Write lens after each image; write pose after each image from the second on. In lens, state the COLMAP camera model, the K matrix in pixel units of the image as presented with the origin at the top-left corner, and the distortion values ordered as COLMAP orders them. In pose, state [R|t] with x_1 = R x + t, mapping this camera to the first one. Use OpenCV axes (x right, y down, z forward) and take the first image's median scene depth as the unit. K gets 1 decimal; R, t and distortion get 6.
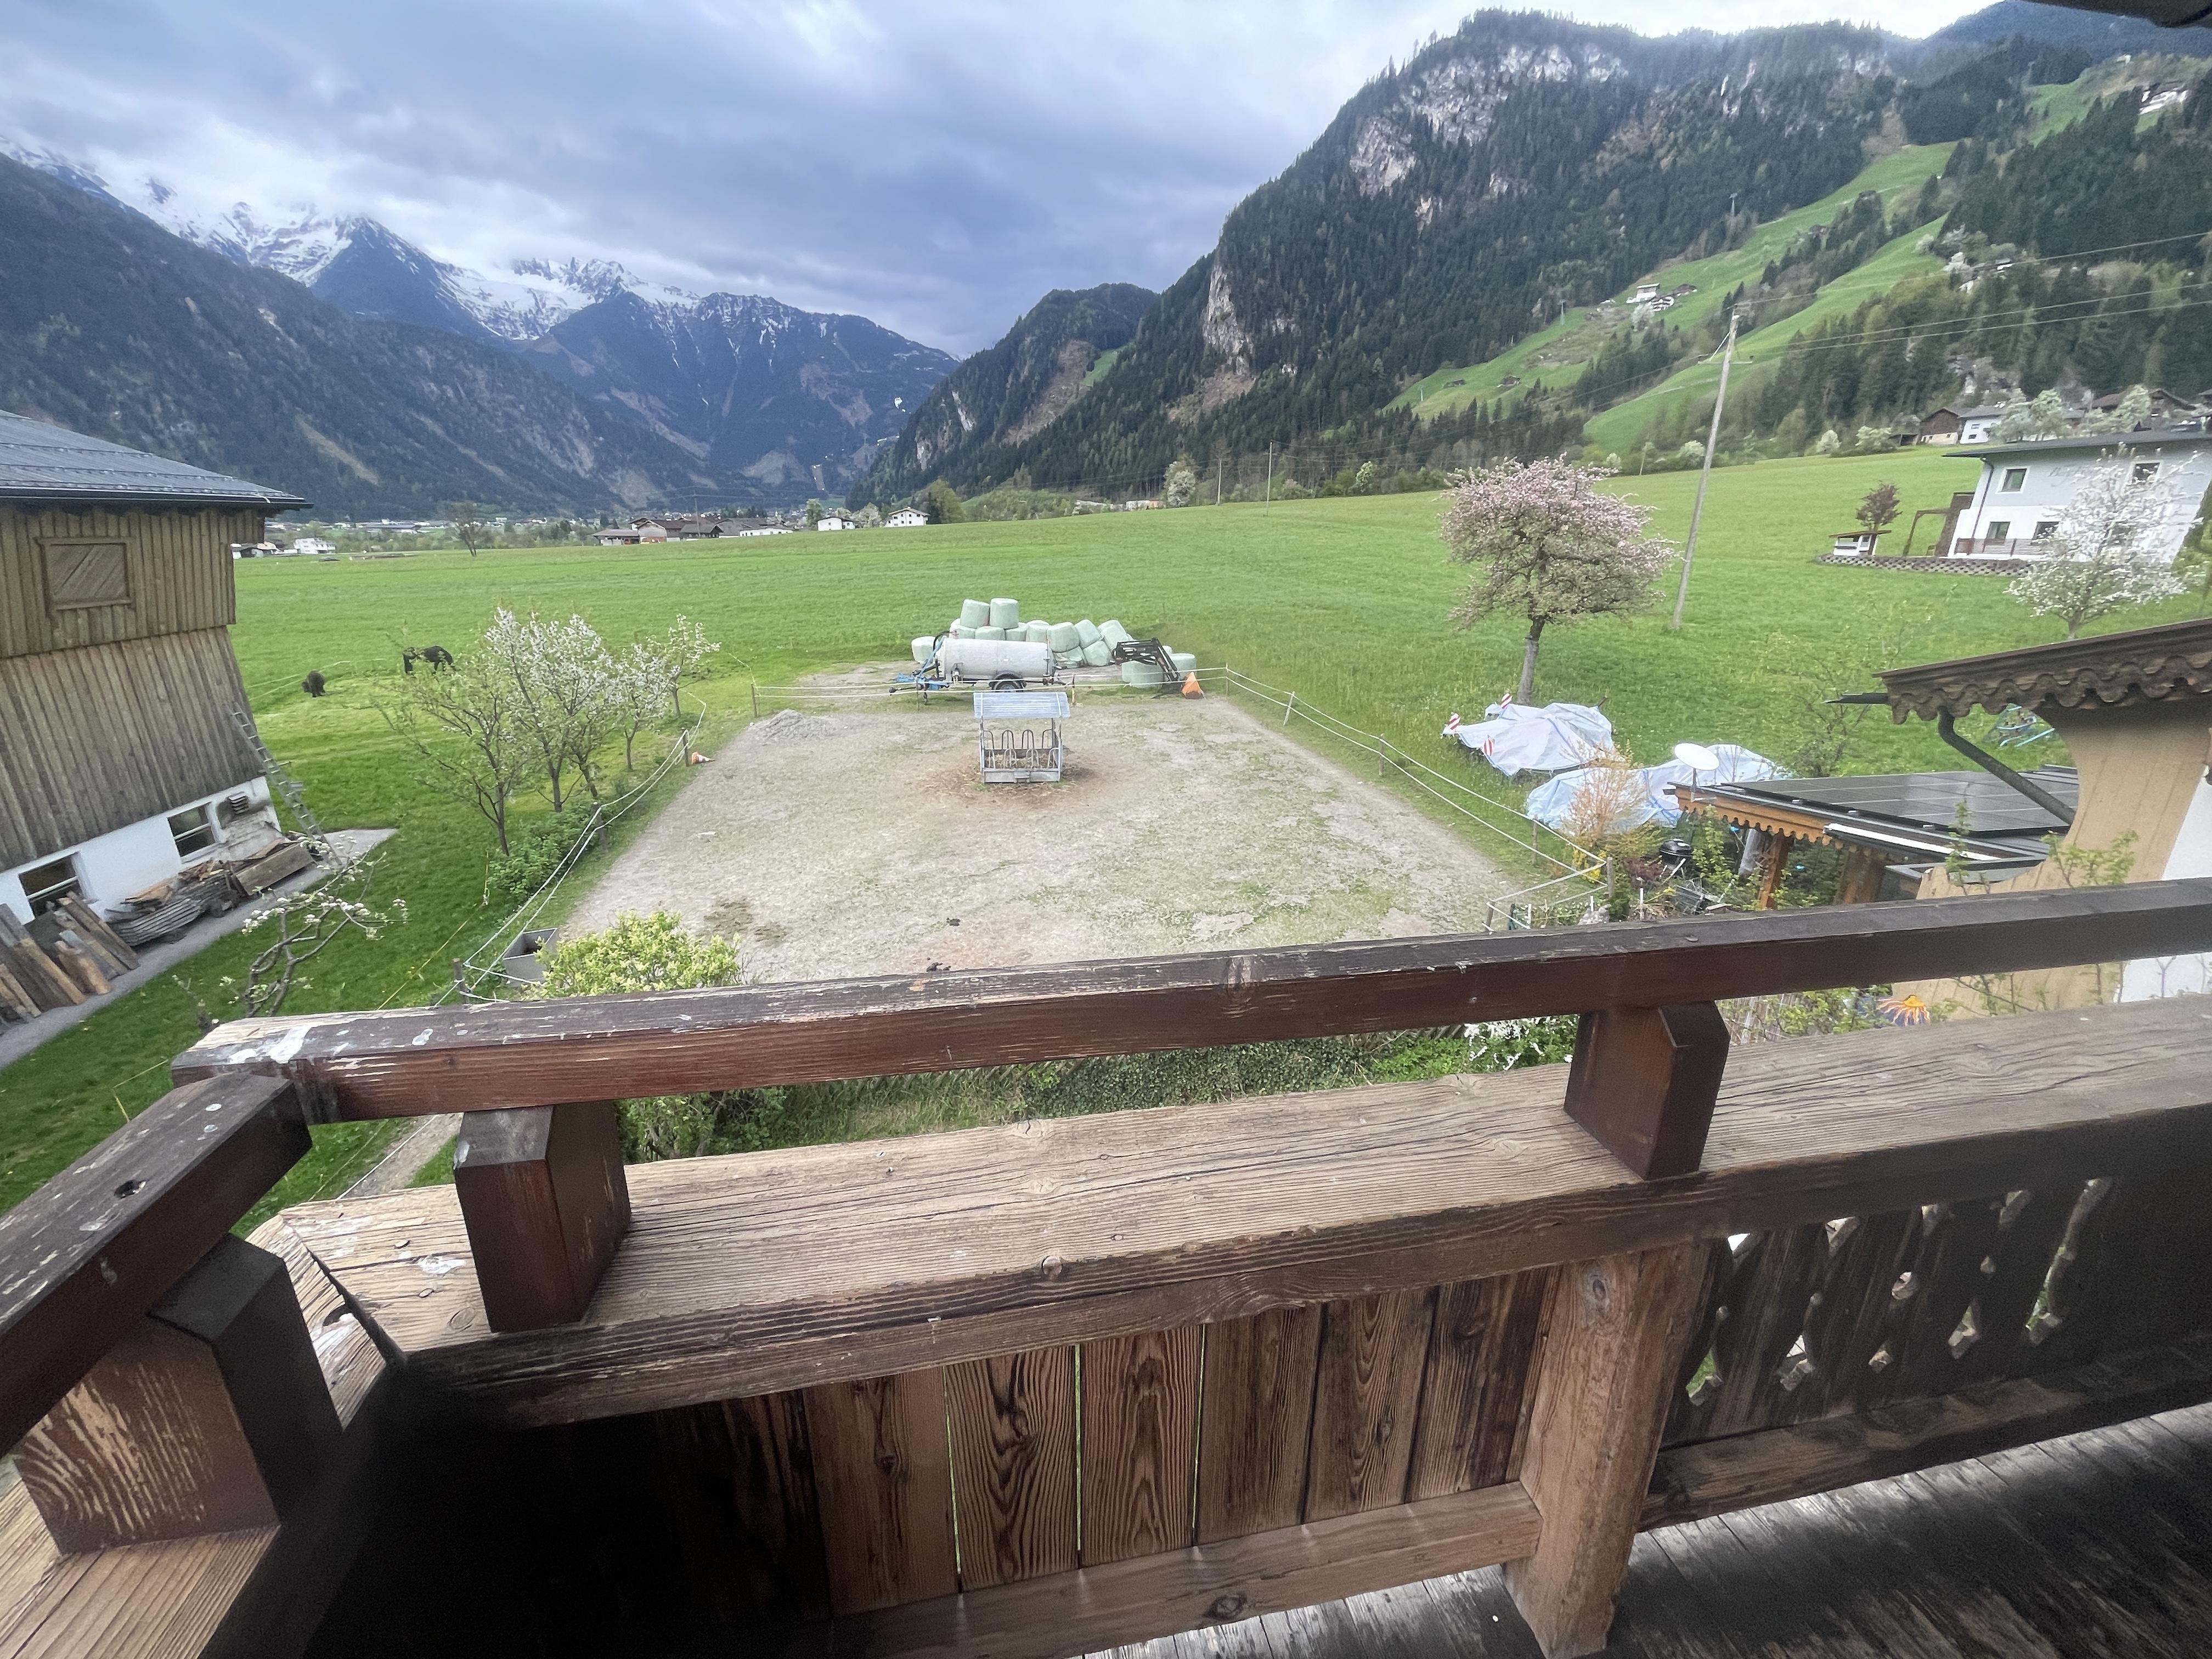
lens RADIAL K [[898.8, 0, 1109.8], [0, 898.8, 826.8], [0, 0, 1]] dist [-0.003634, 0.000220]
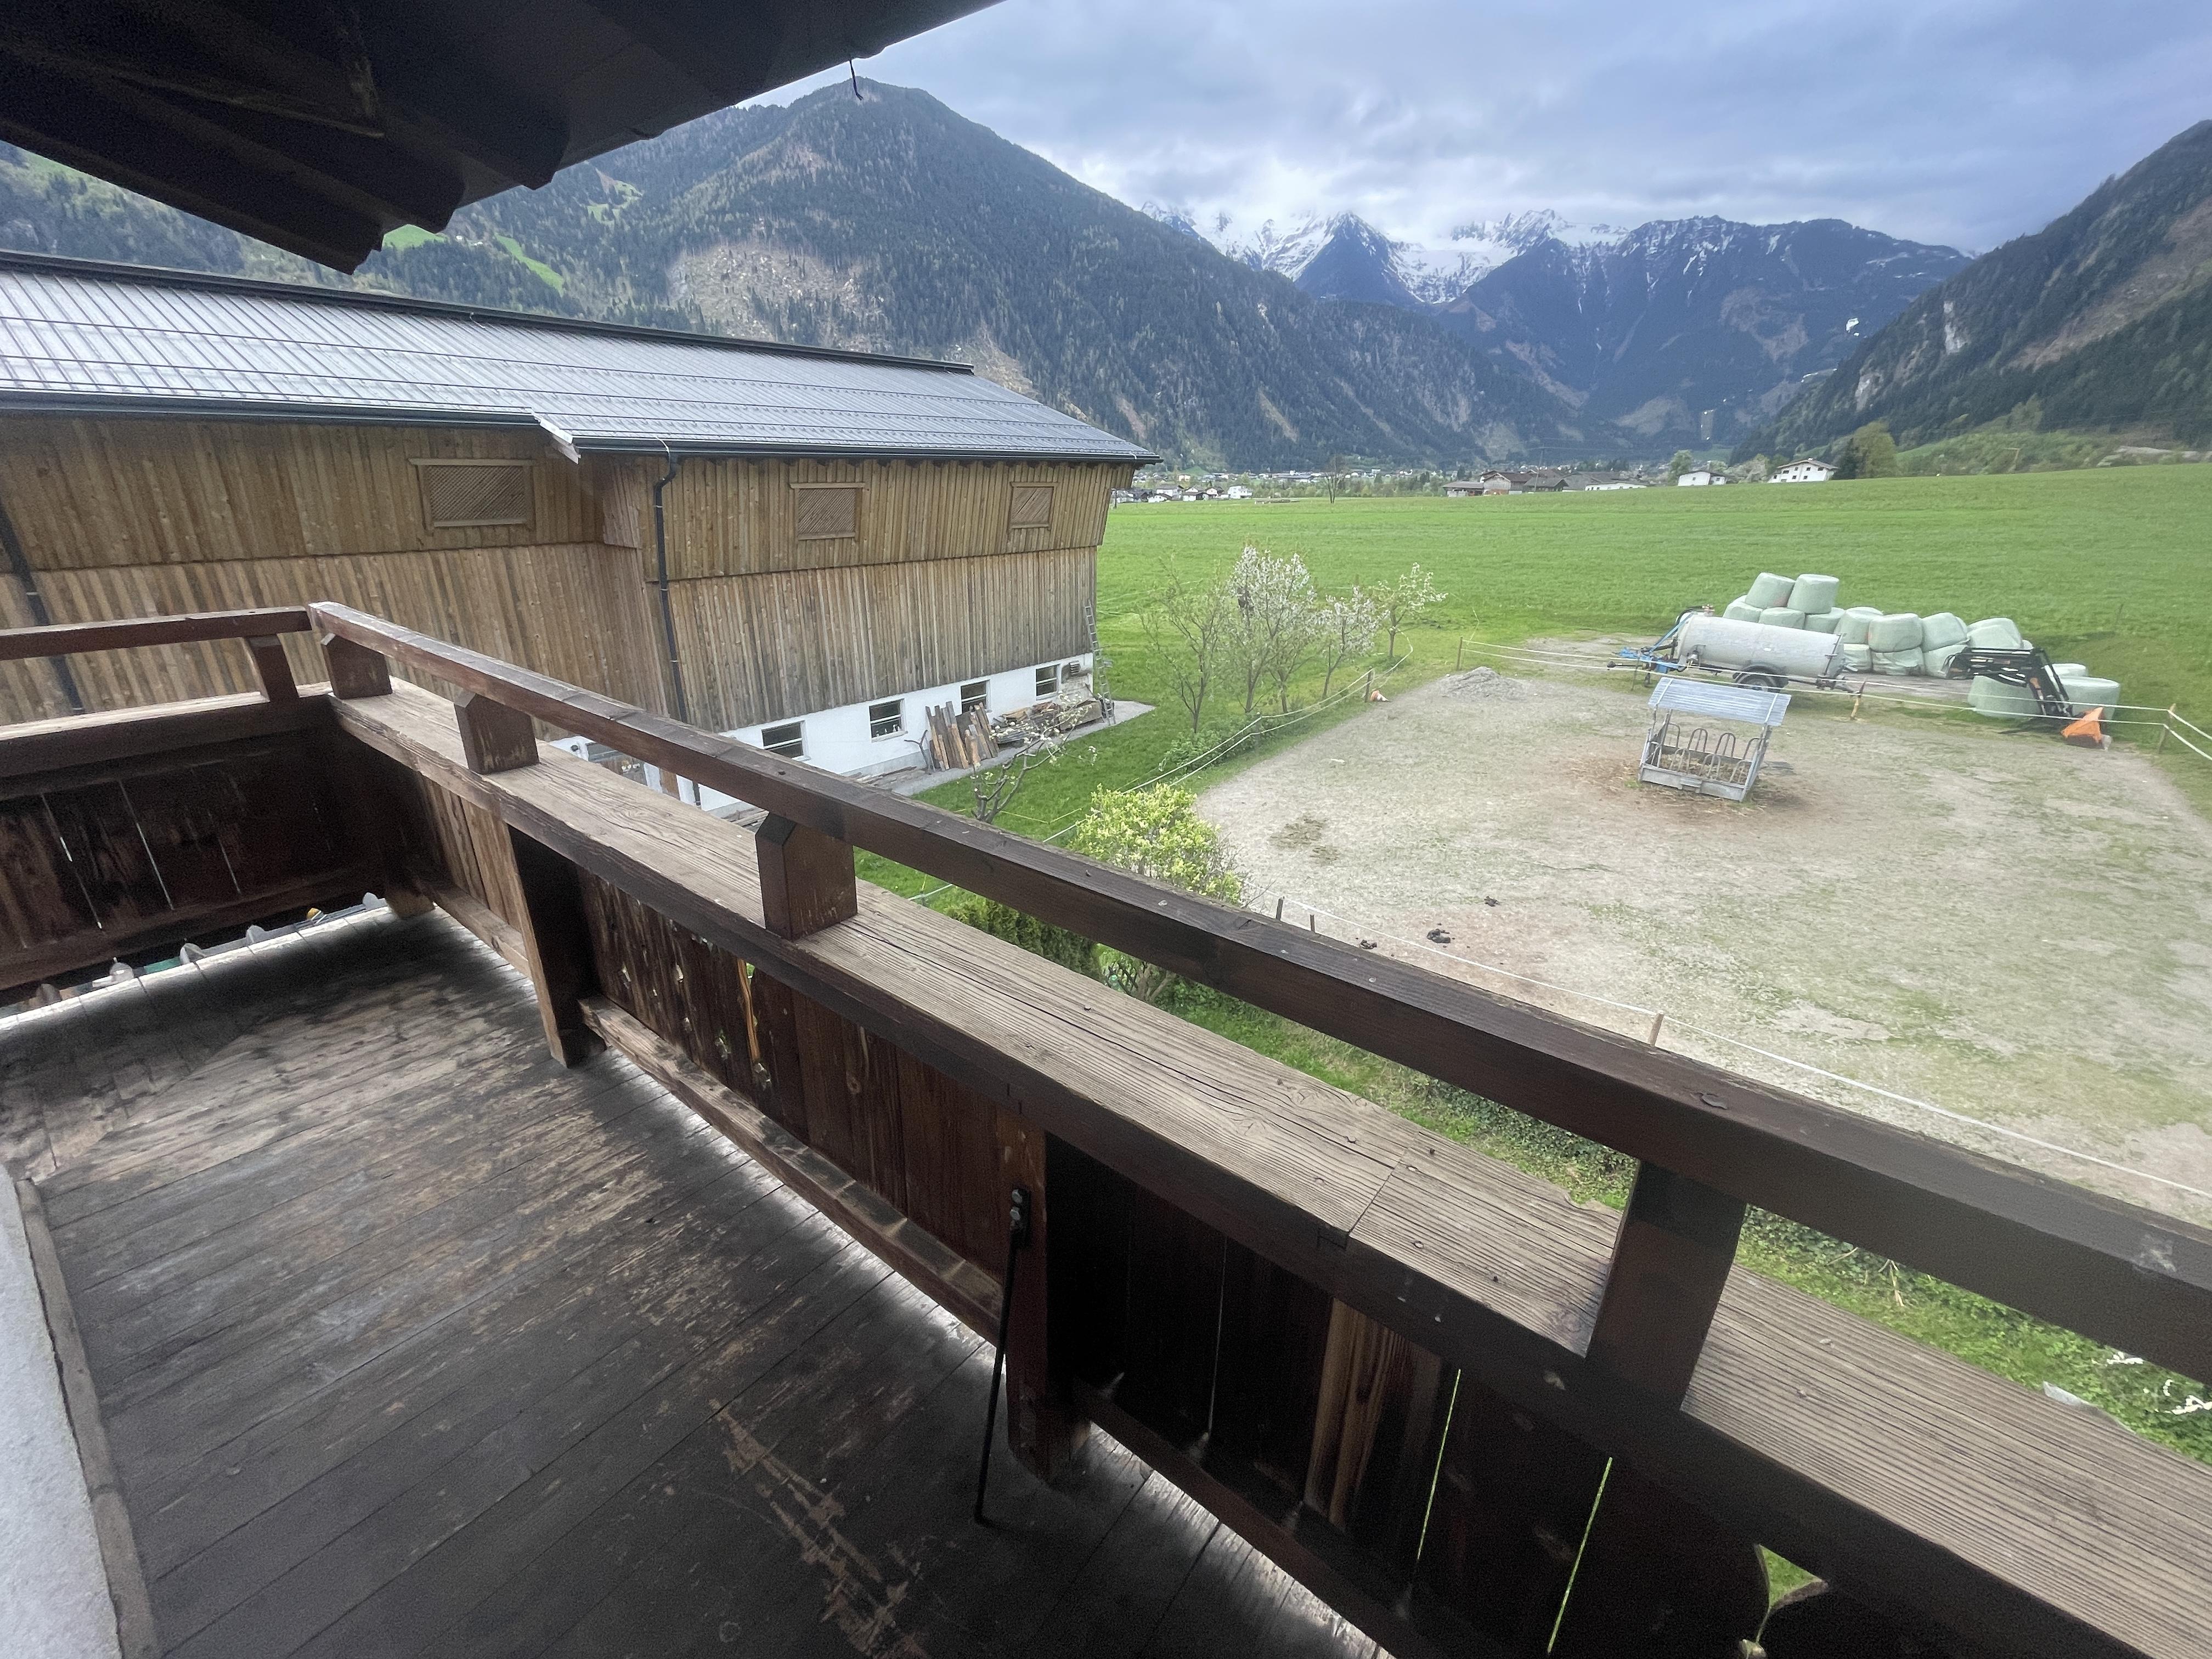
lens RADIAL K [[898.8, 0, 1101.7], [0, 898.8, 825.0], [0, 0, 1]] dist [-0.003634, 0.000220]
pose [[0.654577, 0.277607, -0.703181, 0.161934], [-0.245971, 0.957736, 0.149132, -0.010239], [0.714862, 0.075344, 0.695195, 0.027633]]
